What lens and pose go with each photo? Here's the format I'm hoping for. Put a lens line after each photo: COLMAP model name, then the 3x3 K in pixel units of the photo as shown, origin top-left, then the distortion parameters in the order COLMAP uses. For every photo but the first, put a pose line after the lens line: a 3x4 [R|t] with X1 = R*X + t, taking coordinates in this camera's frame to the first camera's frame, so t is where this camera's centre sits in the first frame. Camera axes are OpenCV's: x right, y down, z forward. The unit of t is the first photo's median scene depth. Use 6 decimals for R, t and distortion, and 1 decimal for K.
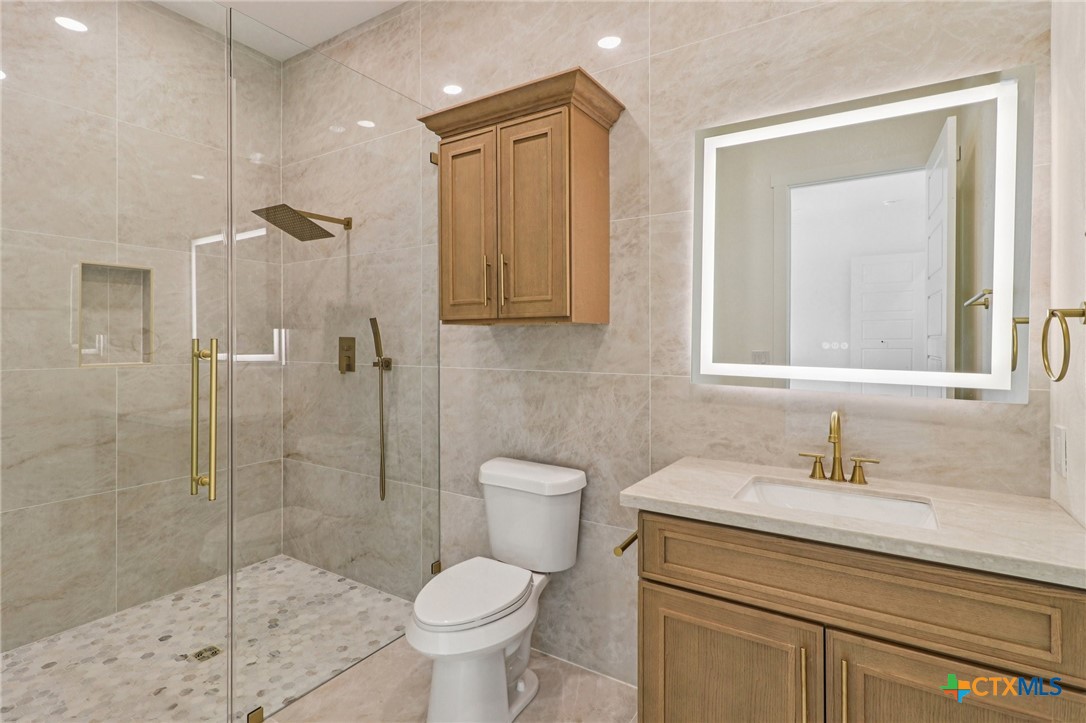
lens RADIAL K [[545.6, 0, 524.2], [0, 545.6, 346.7], [0, 0, 1]] dist [-0.003197, -0.000450]
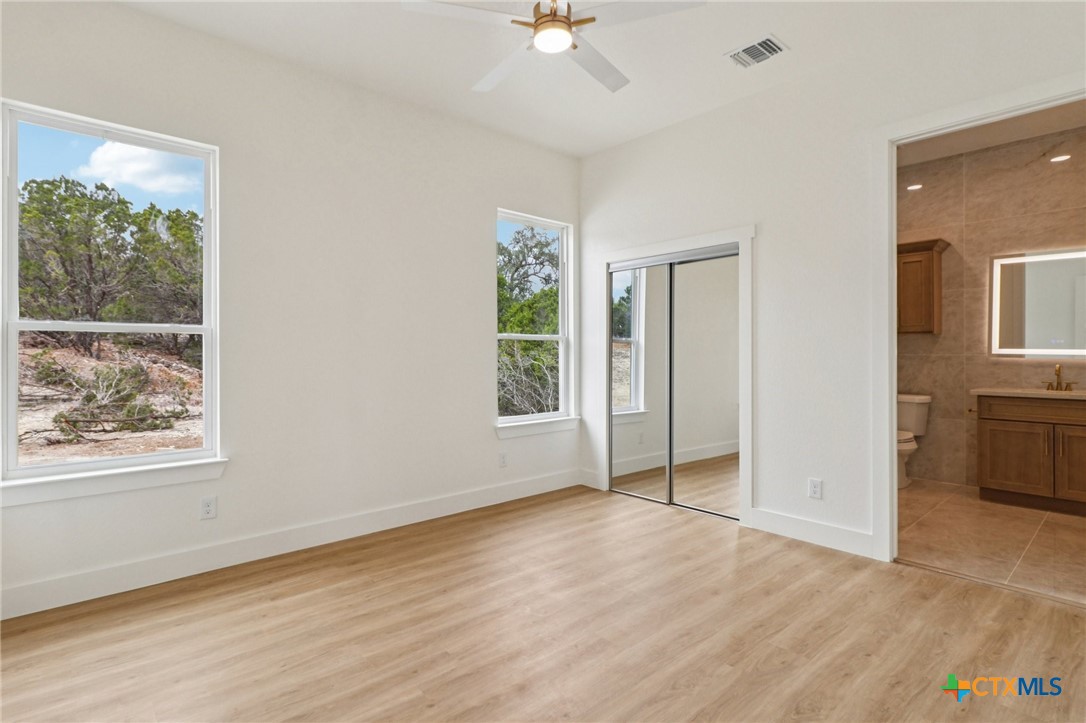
lens RADIAL K [[545.6, 0, 512.3], [0, 545.6, 355.3], [0, 0, 1]] dist [-0.003197, -0.000450]
pose [[0.962378, -0.000286, -0.271715, -1.080636], [-0.000671, 0.999994, -0.003432, 0.065158], [0.271715, 0.003485, 0.962372, -1.934384]]
